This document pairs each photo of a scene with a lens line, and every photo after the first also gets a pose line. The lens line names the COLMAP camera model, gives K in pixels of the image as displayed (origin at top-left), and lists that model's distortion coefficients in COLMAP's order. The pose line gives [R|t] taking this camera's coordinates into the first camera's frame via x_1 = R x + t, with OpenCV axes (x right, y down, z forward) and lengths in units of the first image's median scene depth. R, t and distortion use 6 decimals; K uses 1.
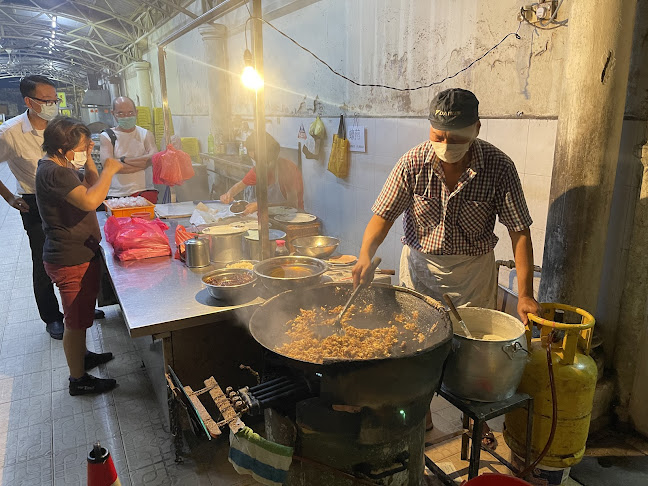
lens RADIAL K [[491.7, 0, 326.3], [0, 491.7, 243.1], [0, 0, 1]] dist [0.030774, -0.001544]
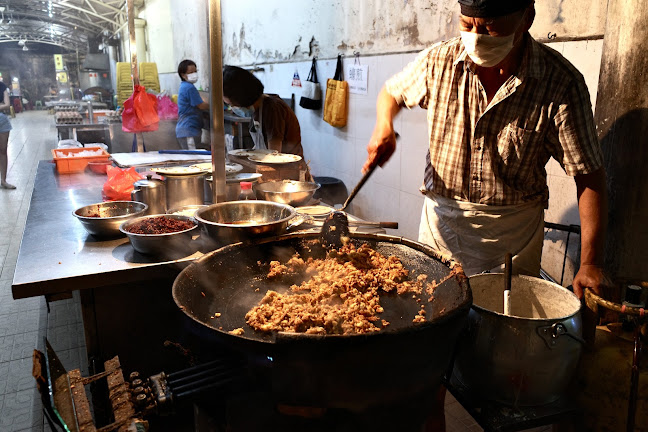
lens RADIAL K [[521.7, 0, 320.0], [0, 521.7, 215.8], [0, 0, 1]] dist [-0.063187, 0.039585]
pose [[0.999615, 0.017275, -0.021723, 0.025896], [-0.017297, 0.999850, -0.000829, 0.027049], [0.021705, 0.001204, 0.999764, 0.109927]]
